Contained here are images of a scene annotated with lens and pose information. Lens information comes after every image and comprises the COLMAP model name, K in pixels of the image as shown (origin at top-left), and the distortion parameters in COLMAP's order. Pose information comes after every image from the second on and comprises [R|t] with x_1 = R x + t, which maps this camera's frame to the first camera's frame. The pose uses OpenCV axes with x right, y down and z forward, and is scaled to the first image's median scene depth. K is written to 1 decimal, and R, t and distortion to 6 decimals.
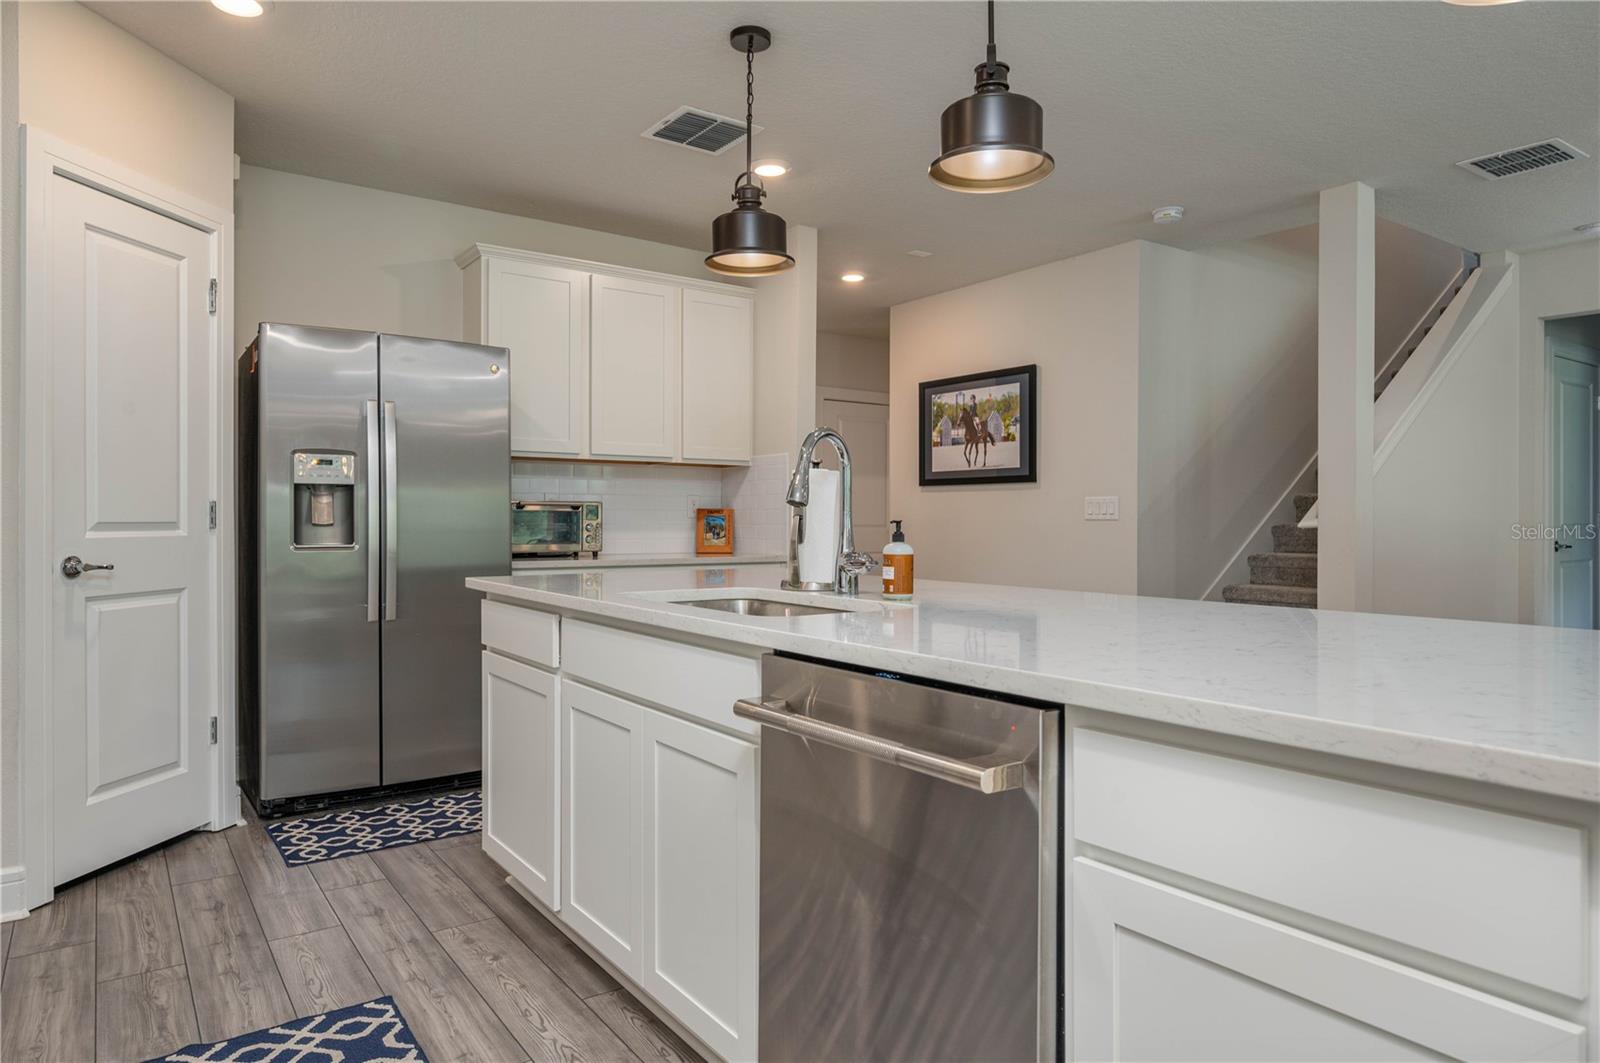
lens RADIAL K [[995.3, 0, 804.4], [0, 995.3, 526.9], [0, 0, 1]] dist [-0.001066, -0.003876]
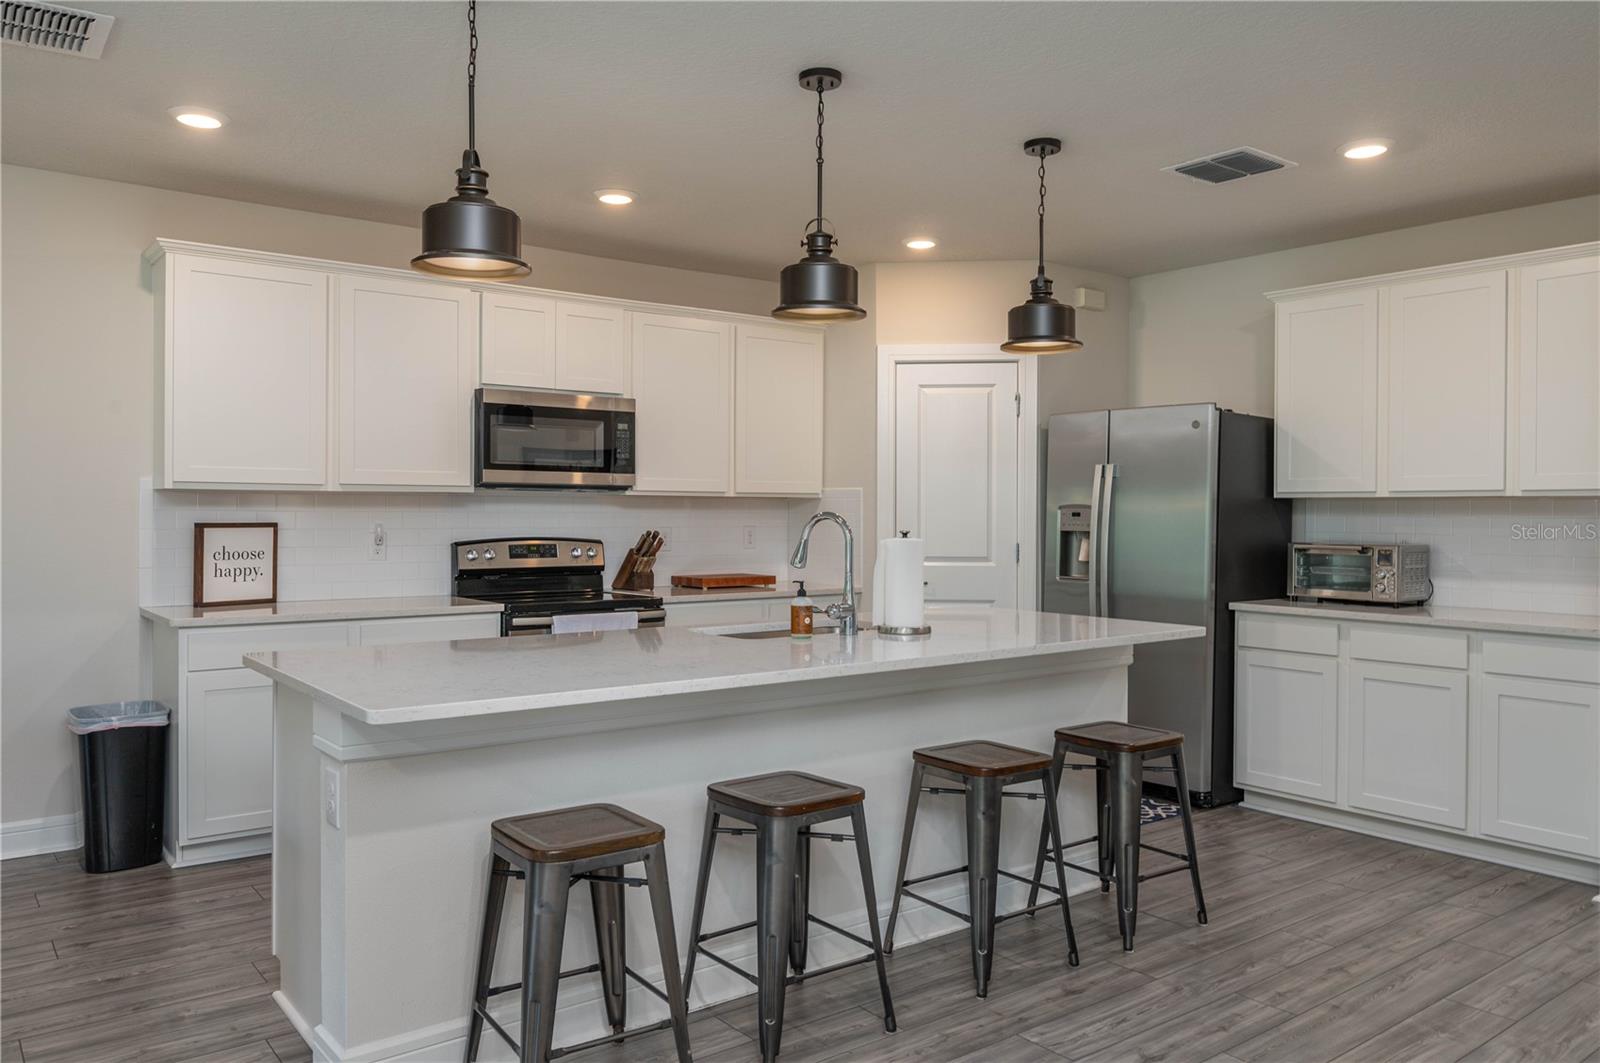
lens RADIAL K [[1157.8, 0, 800.9], [0, 1157.8, 527.7], [0, 0, 1]] dist [-0.001361, -0.001072]
pose [[0.045189, 0.011405, -0.998913, 0.794003], [-0.012133, 0.999867, 0.010867, -0.045802], [0.998905, 0.011629, 0.045321, 0.429859]]
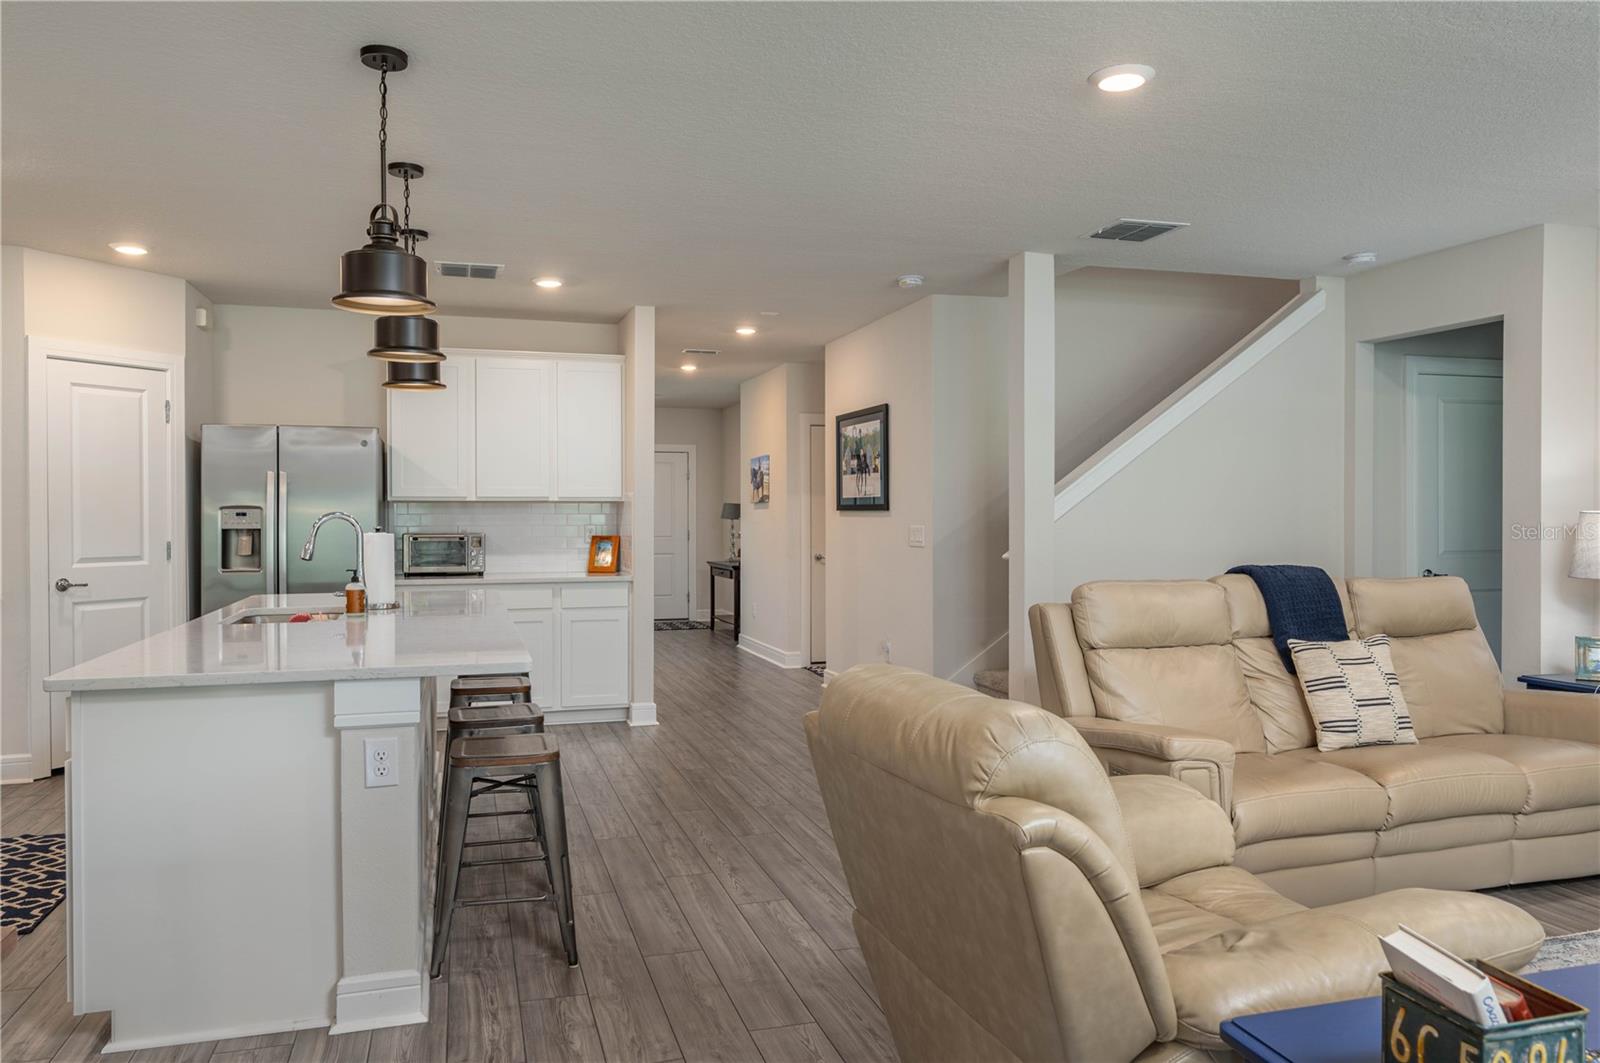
lens RADIAL K [[1160.4, 0, 797.8], [0, 1160.4, 529.3], [0, 0, 1]] dist [0.003861, 0.009531]
pose [[0.944302, 0.001021, -0.329078, 0.677810], [0.001426, 0.999973, 0.007196, -0.041139], [0.329077, -0.007264, 0.944275, -0.290088]]
